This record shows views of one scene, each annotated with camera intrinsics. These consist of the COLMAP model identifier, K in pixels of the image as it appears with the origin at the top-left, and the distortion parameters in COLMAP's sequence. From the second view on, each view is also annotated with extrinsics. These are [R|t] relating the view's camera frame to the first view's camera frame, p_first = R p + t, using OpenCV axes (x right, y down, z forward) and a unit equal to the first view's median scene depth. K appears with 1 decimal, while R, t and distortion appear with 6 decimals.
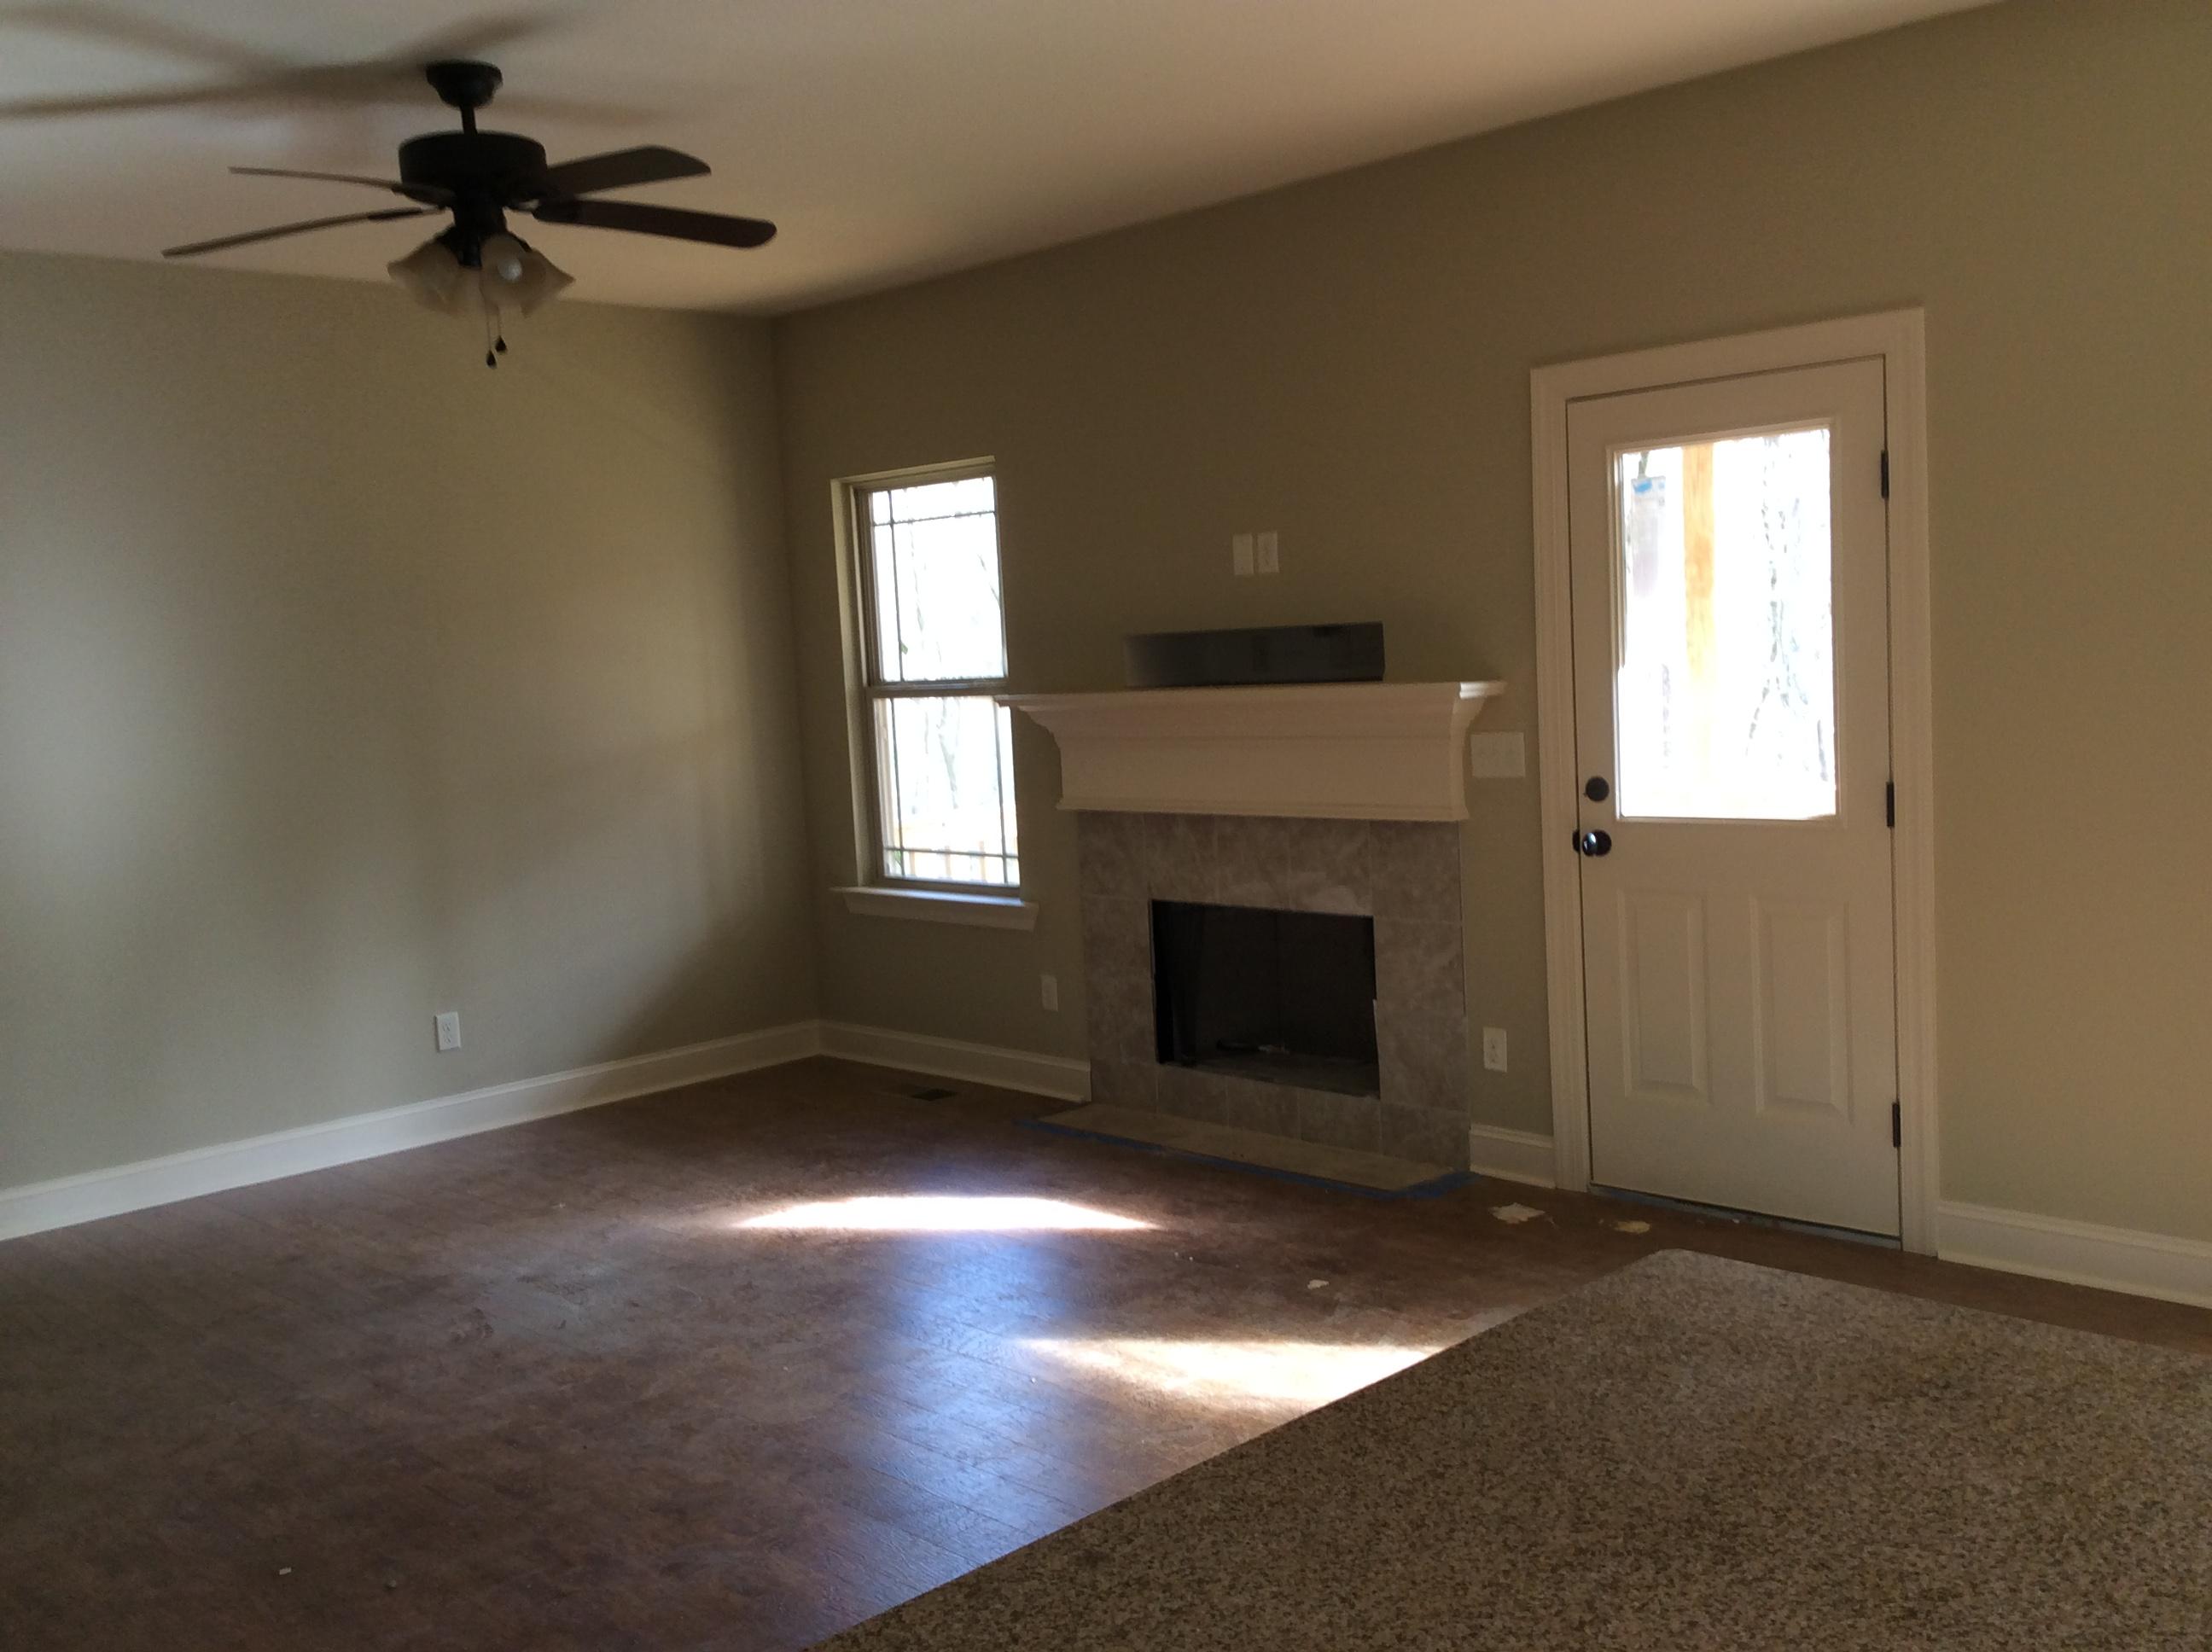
lens RADIAL K [[2005.3, 0, 1109.5], [0, 2005.3, 839.1], [0, 0, 1]] dist [0.109102, -0.170269]
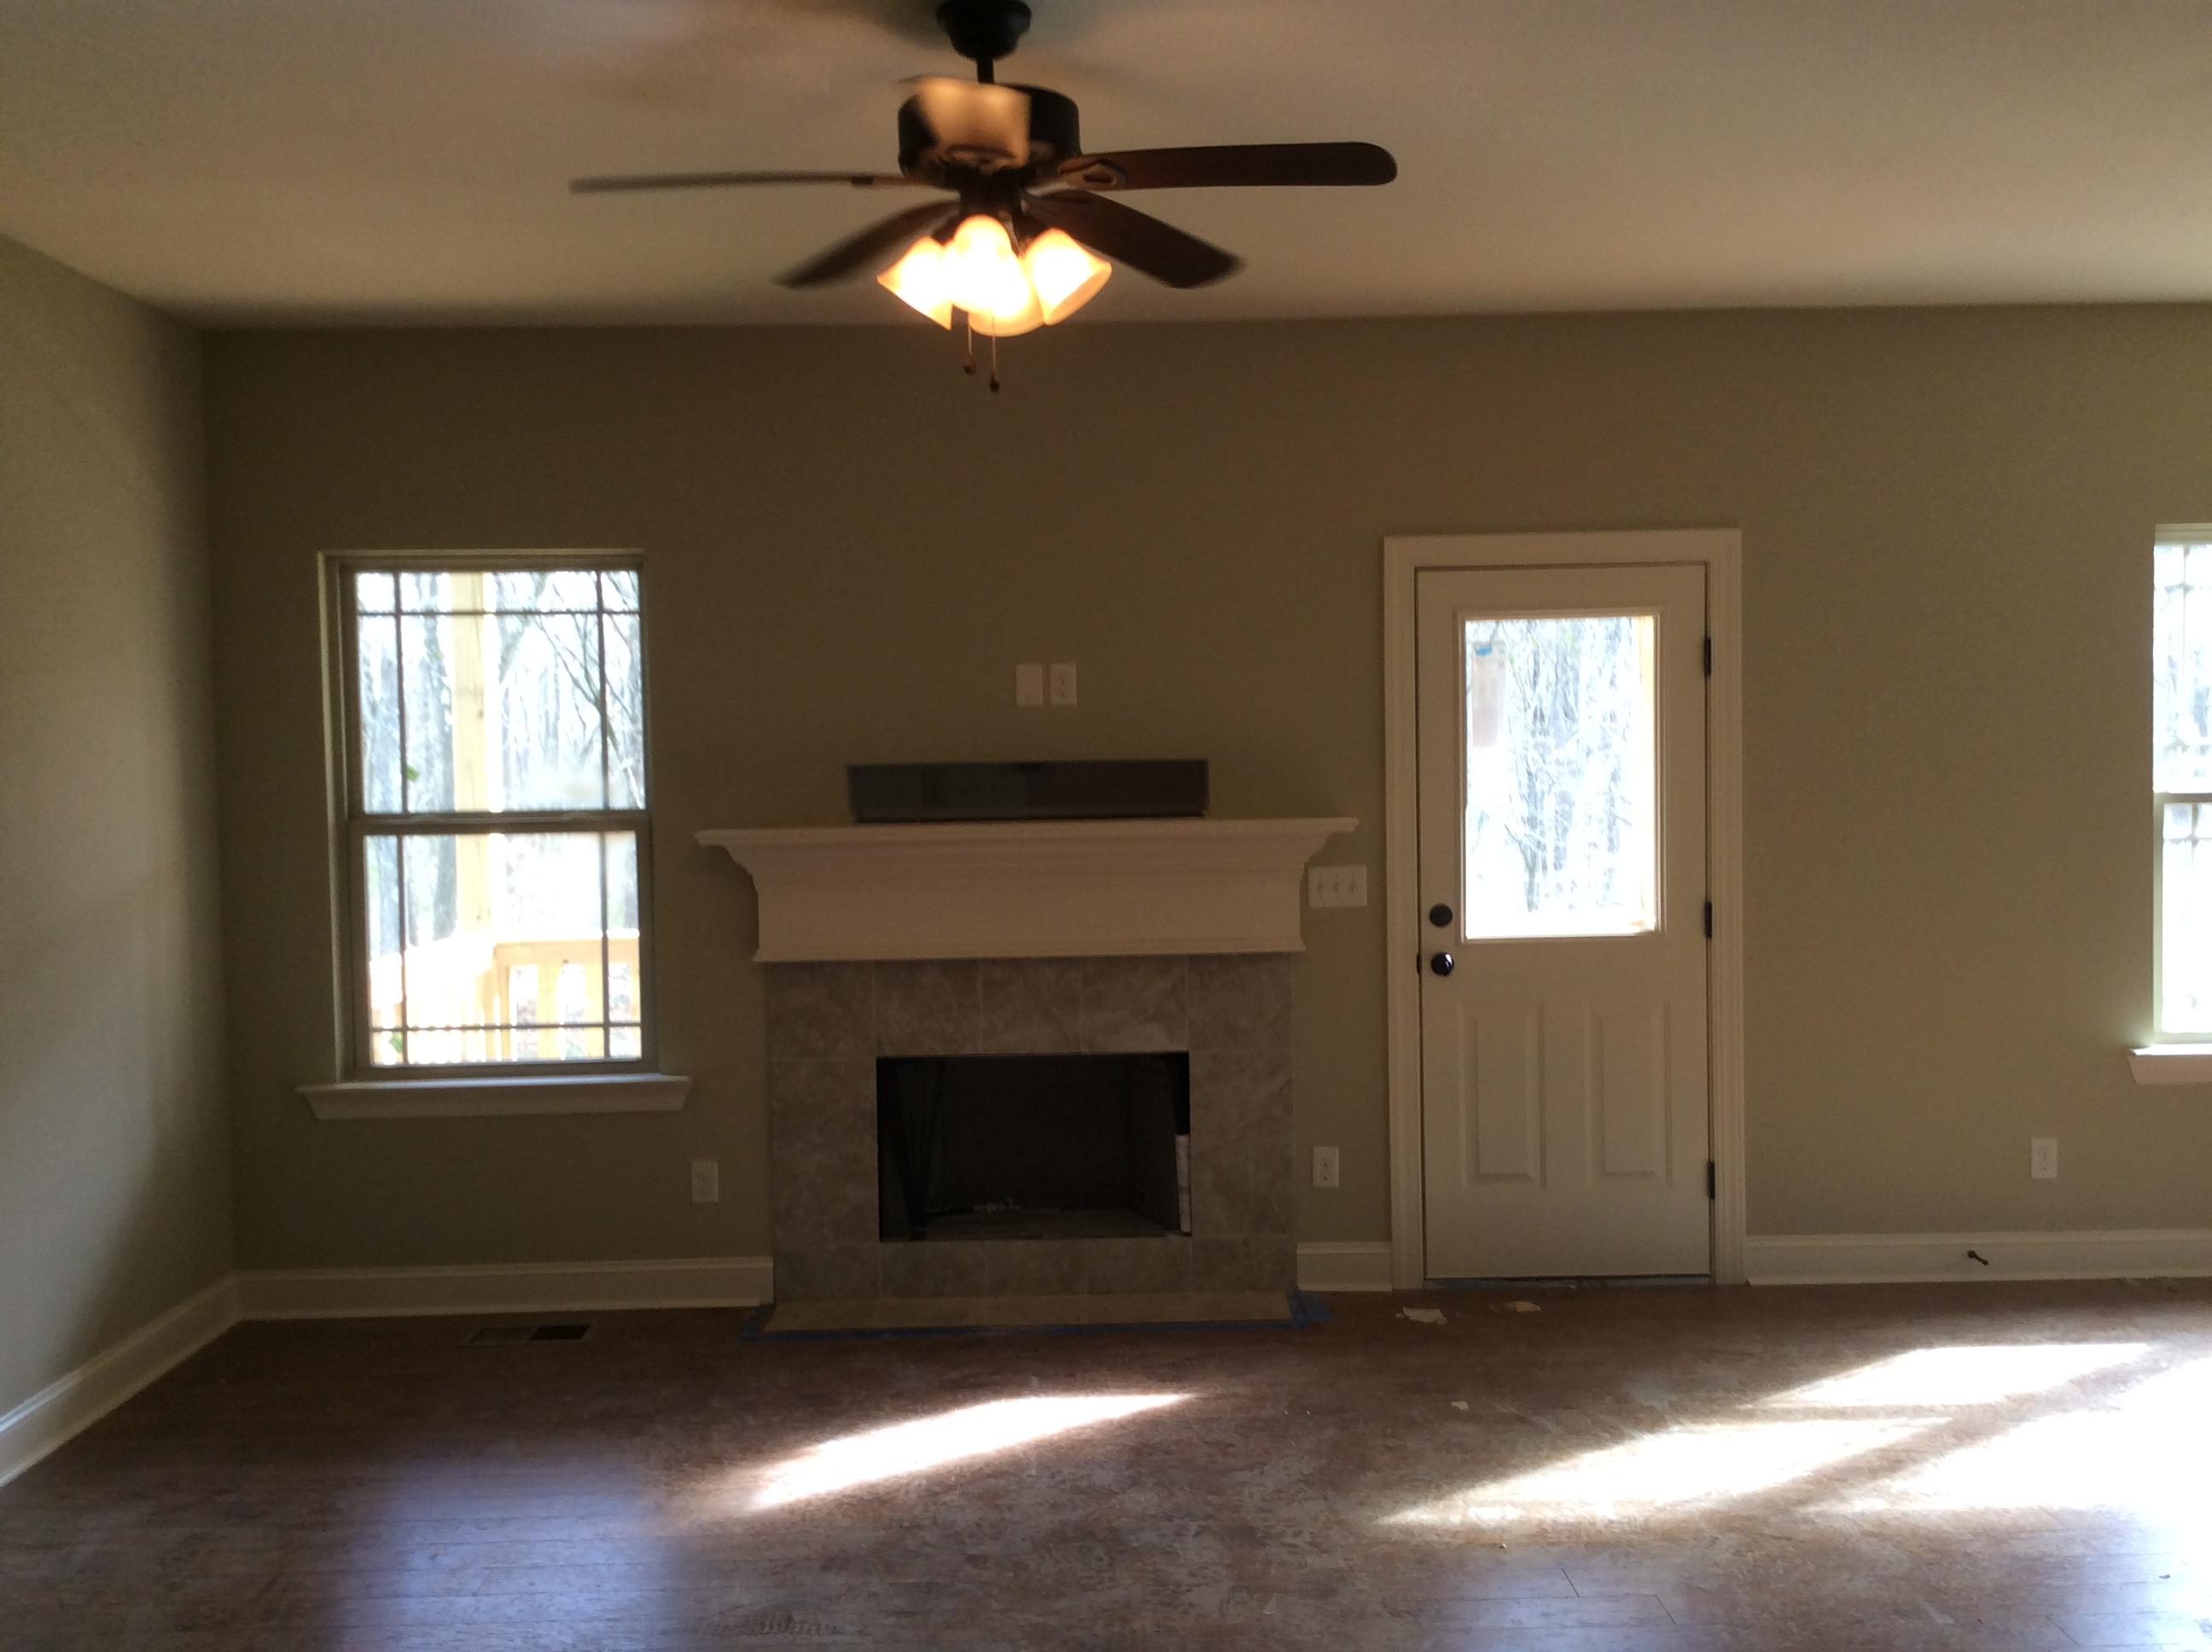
lens RADIAL K [[2005.3, 0, 1109.5], [0, 2005.3, 839.1], [0, 0, 1]] dist [0.109102, -0.170269]
pose [[0.691935, 0.005446, 0.721939, -0.625948], [0.051428, 0.997059, -0.056812, -0.012229], [-0.720126, 0.076438, 0.689620, 0.333197]]
